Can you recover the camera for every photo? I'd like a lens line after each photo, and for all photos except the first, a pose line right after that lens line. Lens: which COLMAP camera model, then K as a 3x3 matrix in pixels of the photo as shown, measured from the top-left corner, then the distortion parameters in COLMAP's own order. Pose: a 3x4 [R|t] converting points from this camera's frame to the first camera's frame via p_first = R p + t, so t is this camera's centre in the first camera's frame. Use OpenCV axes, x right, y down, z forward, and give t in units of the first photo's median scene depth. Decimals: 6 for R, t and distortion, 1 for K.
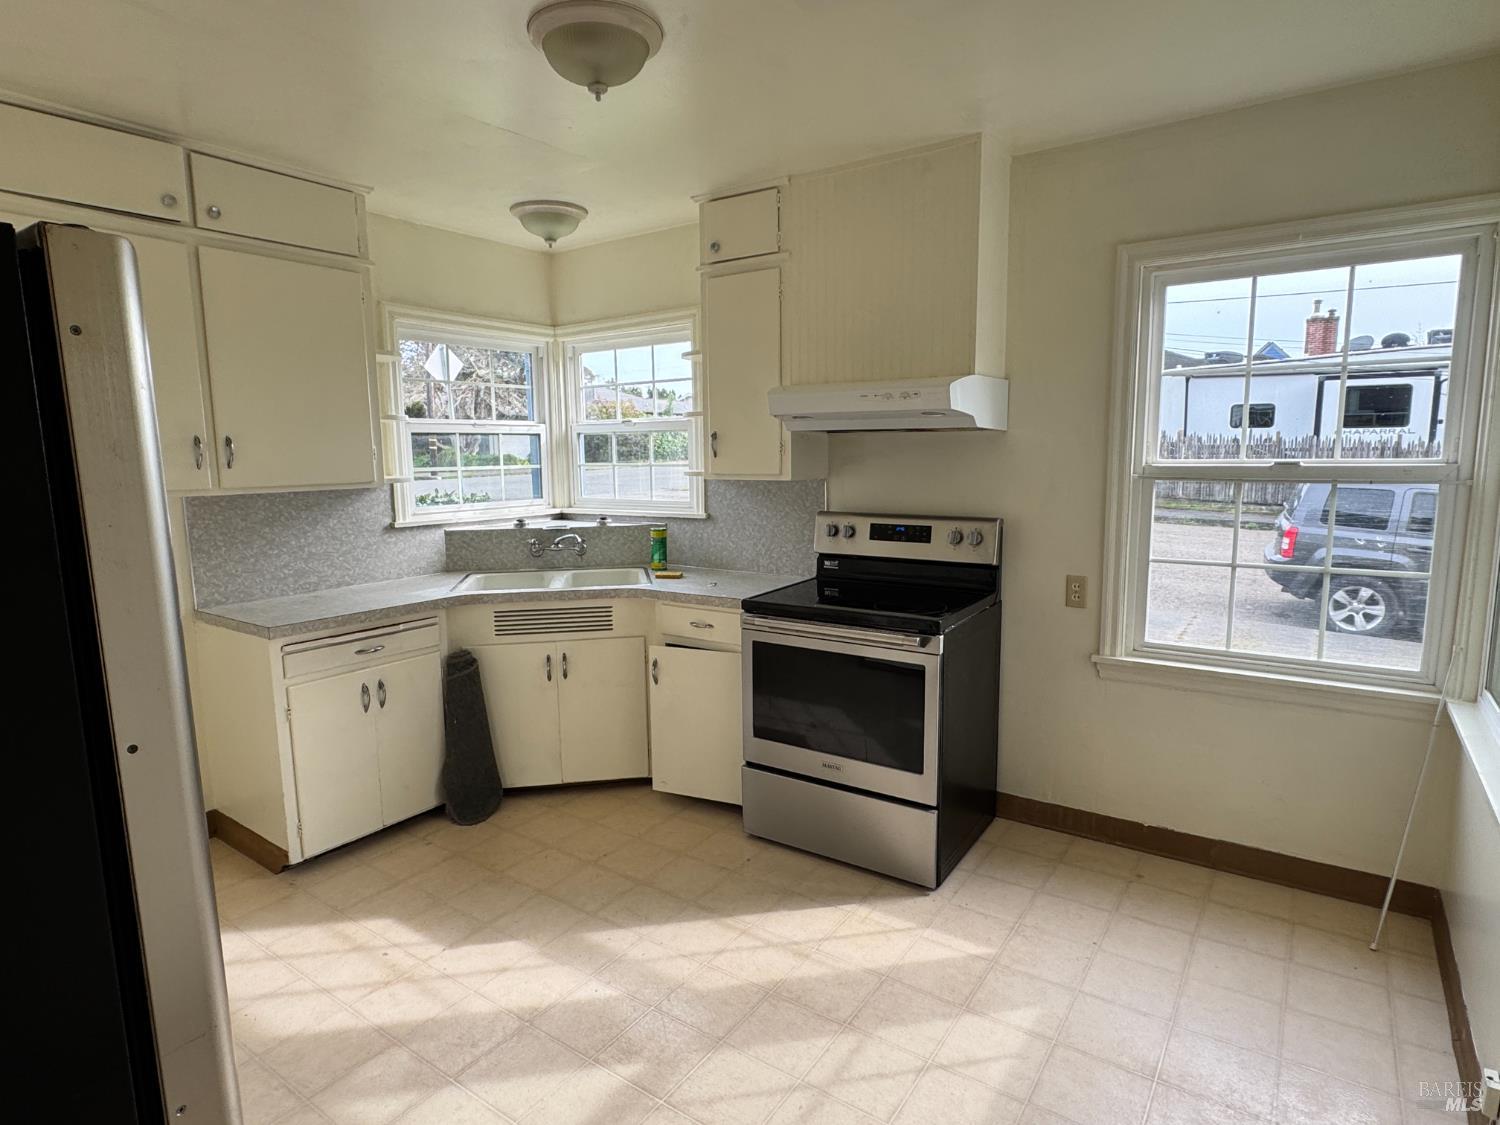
lens RADIAL K [[834.1, 0, 735.1], [0, 834.1, 564.3], [0, 0, 1]] dist [-0.005291, 0.005998]
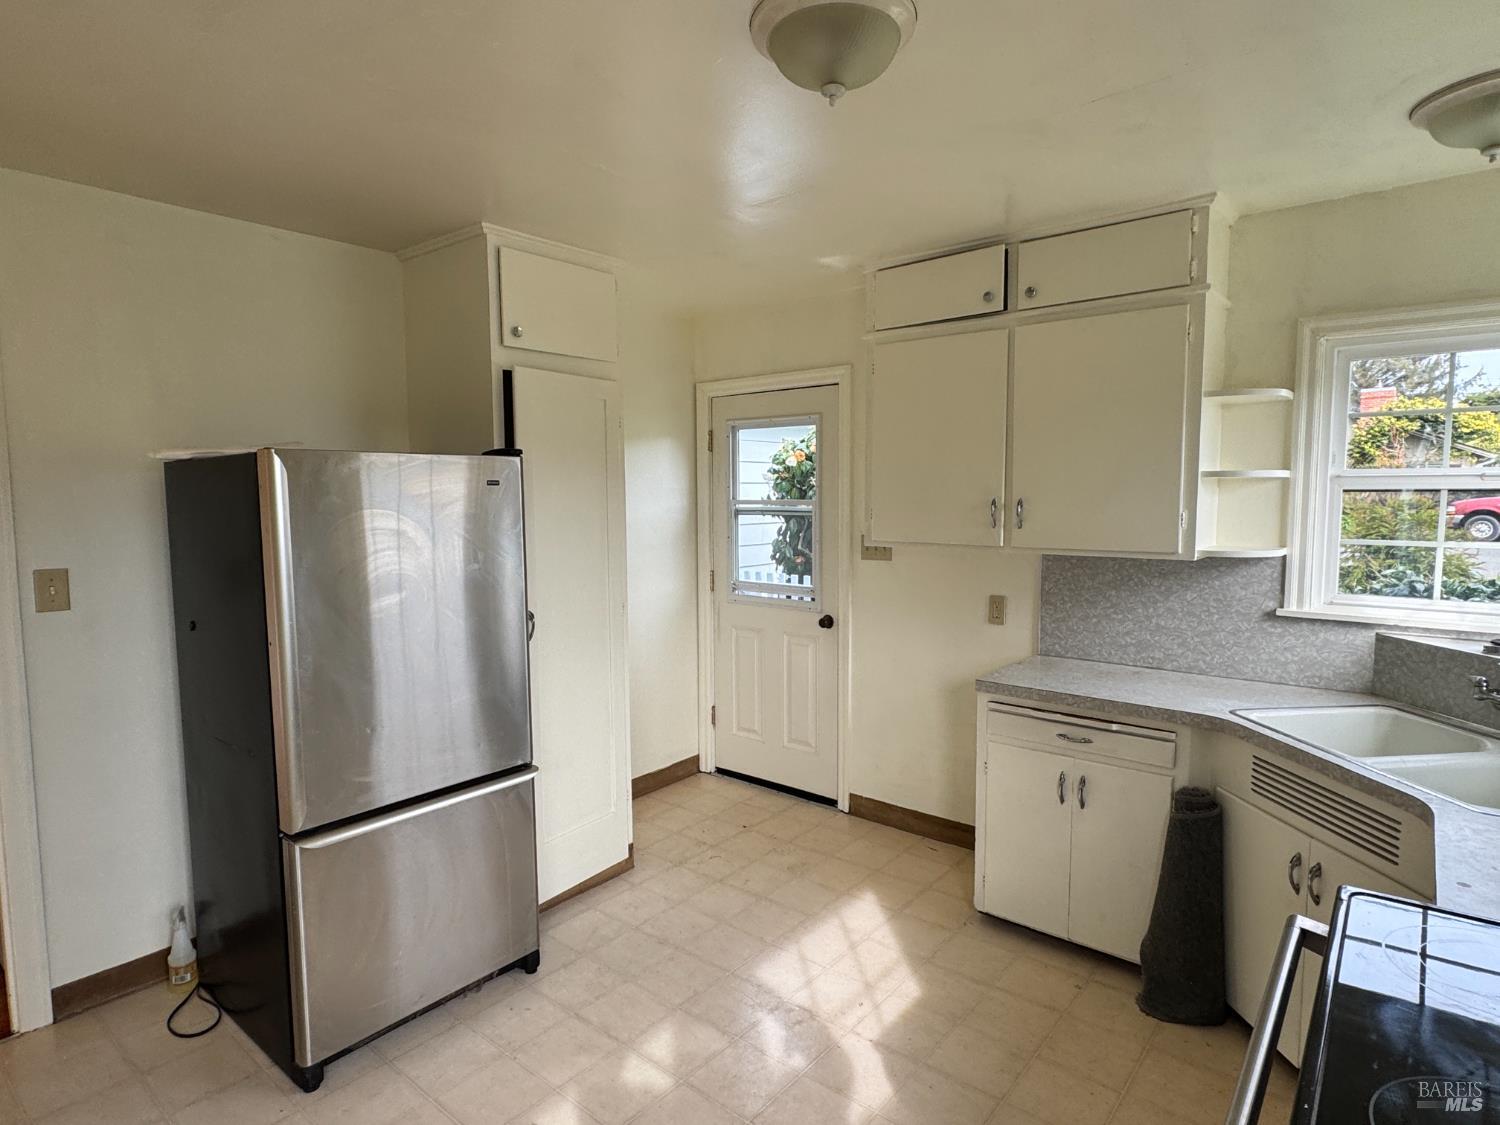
lens RADIAL K [[834.1, 0, 747.9], [0, 834.1, 561.9], [0, 0, 1]] dist [-0.005291, 0.005998]
pose [[-0.071251, 0.096056, -0.992823, 0.427940], [-0.131839, 0.985713, 0.104829, -0.123406], [0.988707, 0.138362, -0.057569, 0.641819]]
